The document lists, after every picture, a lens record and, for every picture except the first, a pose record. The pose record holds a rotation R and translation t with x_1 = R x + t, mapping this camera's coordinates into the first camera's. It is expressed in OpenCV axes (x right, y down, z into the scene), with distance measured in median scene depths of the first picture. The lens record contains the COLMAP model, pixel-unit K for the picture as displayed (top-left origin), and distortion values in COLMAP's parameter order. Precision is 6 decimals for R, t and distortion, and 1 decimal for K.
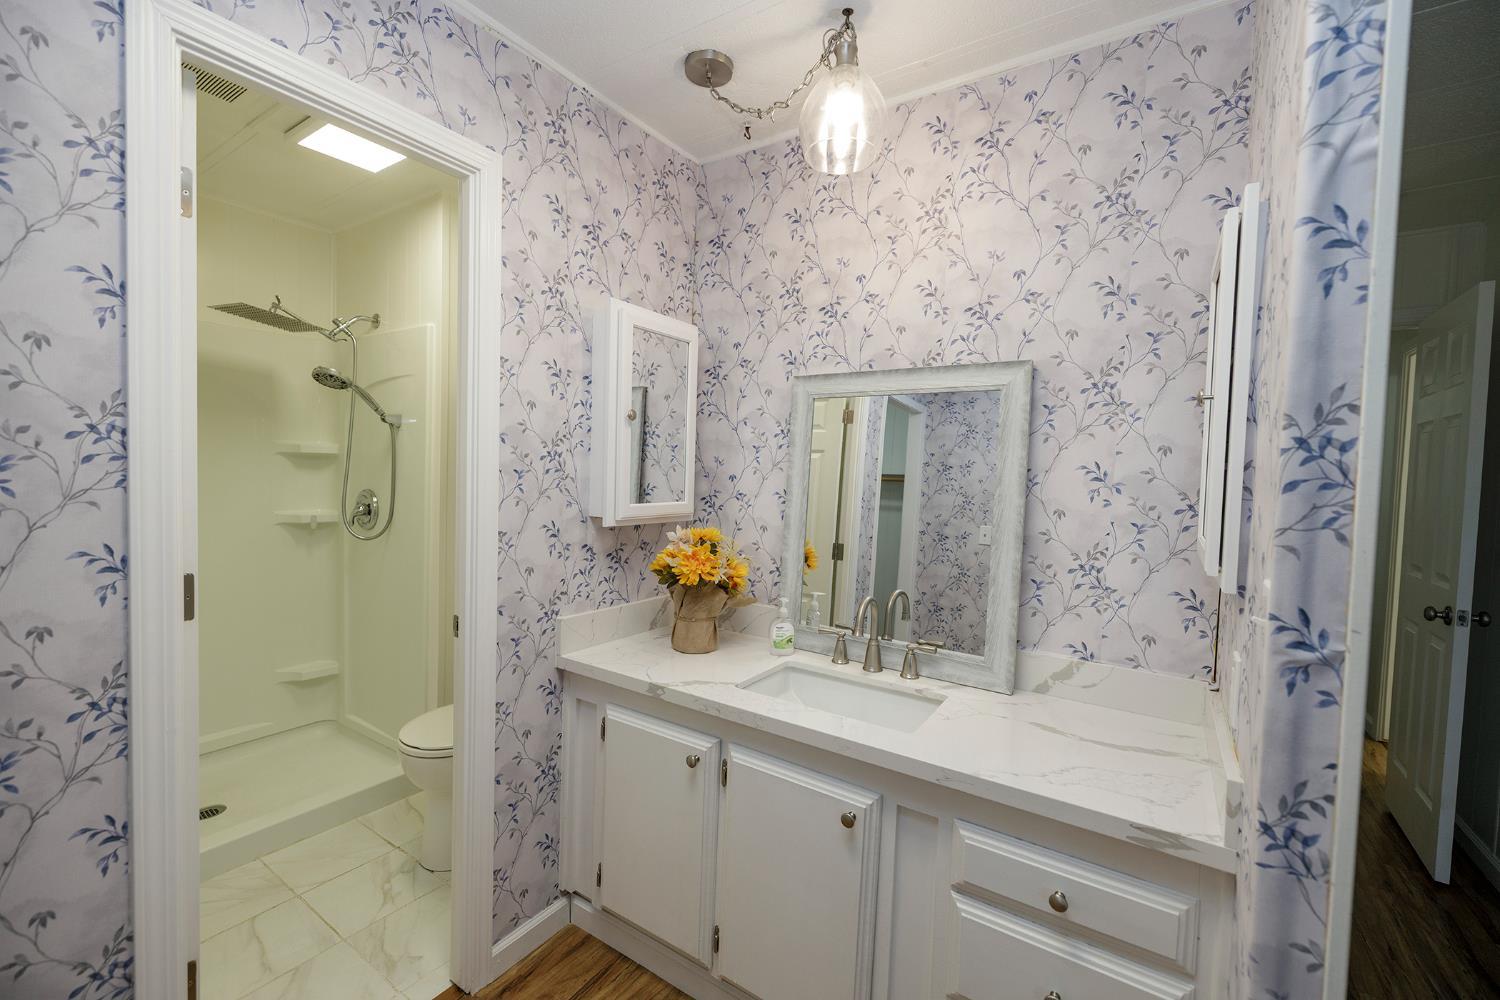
lens RADIAL K [[626.1, 0, 741.4], [0, 626.1, 494.4], [0, 0, 1]] dist [0.001651, -0.000842]
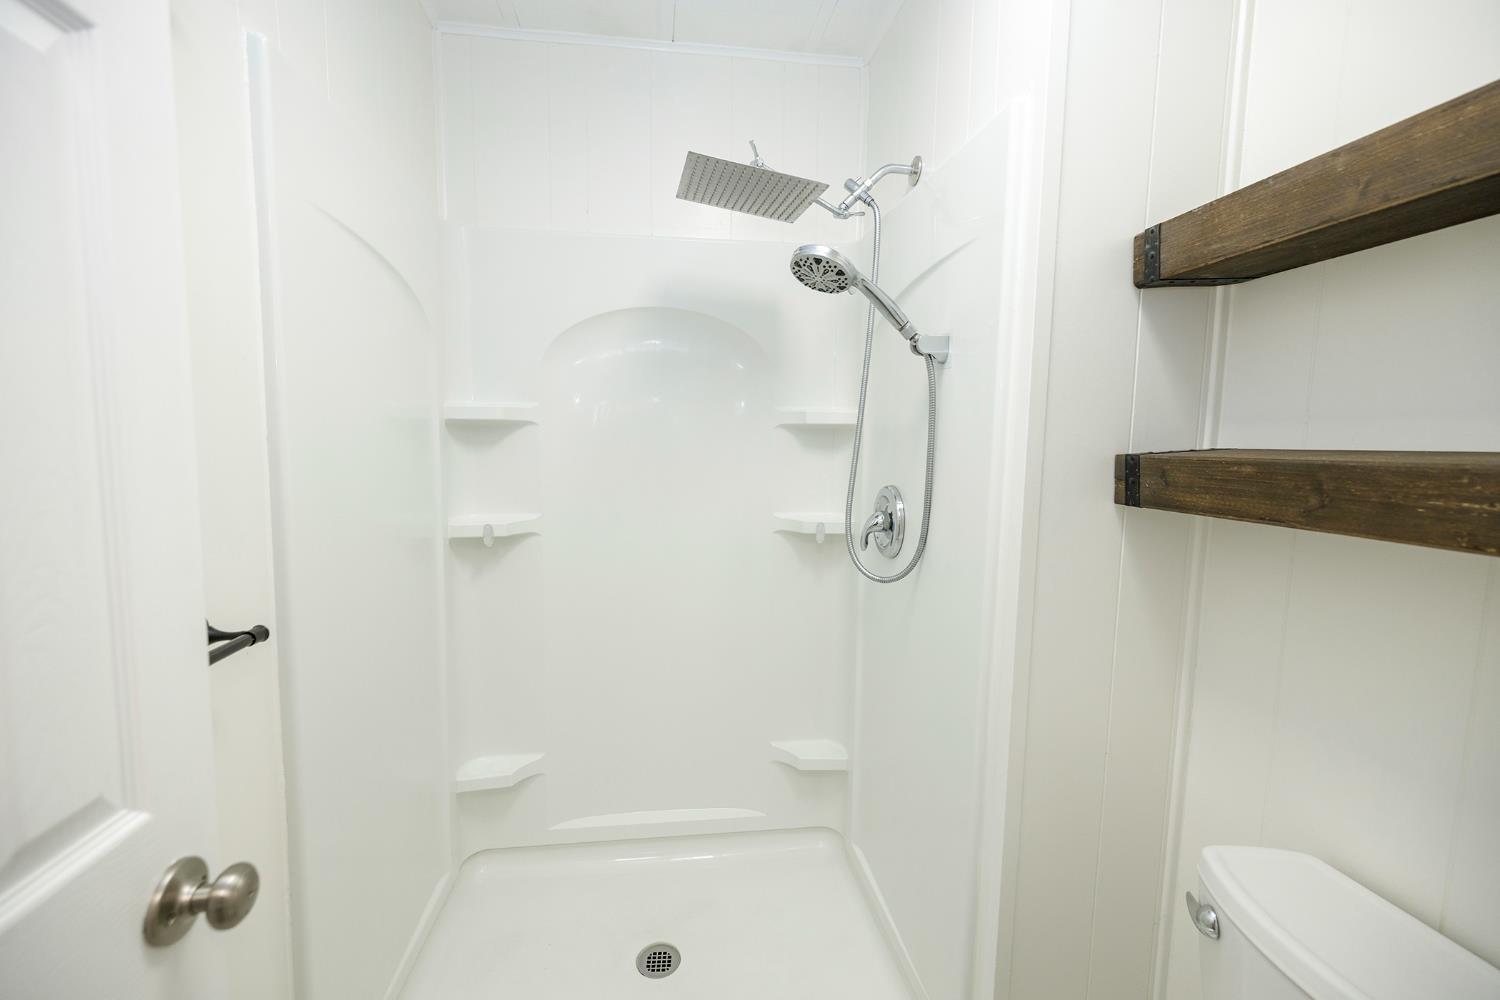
lens RADIAL K [[626.1, 0, 743.0], [0, 626.1, 500.6], [0, 0, 1]] dist [0.001651, -0.000842]
pose [[0.665388, 0.055056, -0.744464, -0.388688], [-0.022098, 0.998292, 0.054077, -0.031456], [0.746170, -0.019531, 0.665469, 0.767359]]
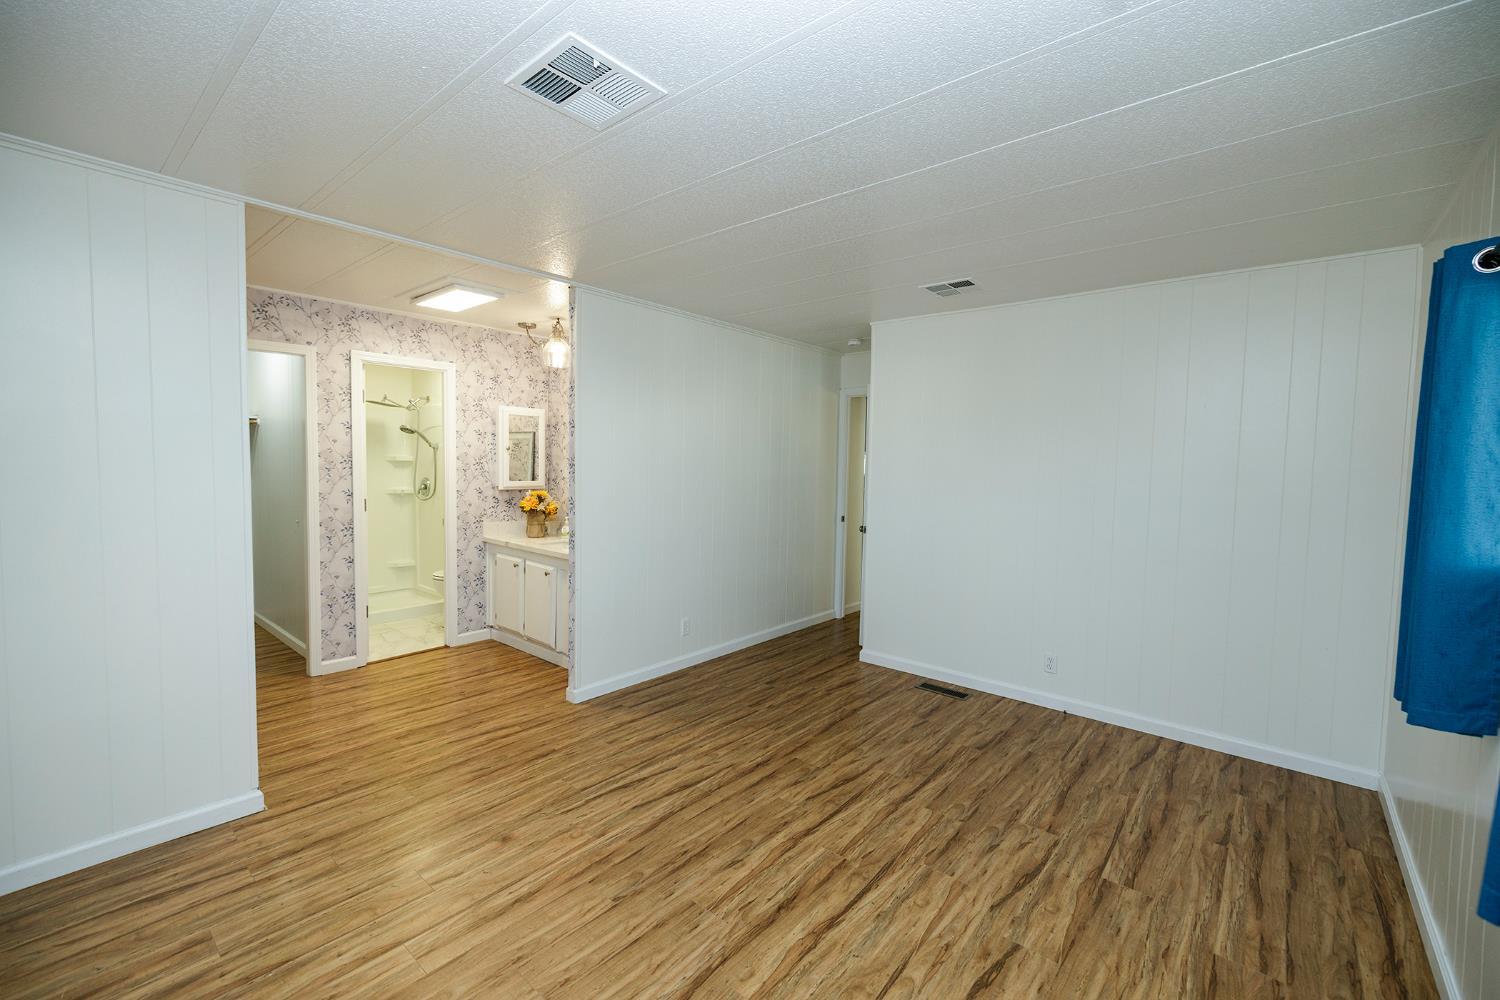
lens RADIAL K [[626.1, 0, 747.0], [0, 626.1, 495.3], [0, 0, 1]] dist [0.001651, -0.000842]
pose [[0.993428, -0.002570, -0.114429, 1.086199], [0.004438, 0.999861, 0.016075, 0.034608], [0.114371, -0.016478, 0.993301, -1.472261]]
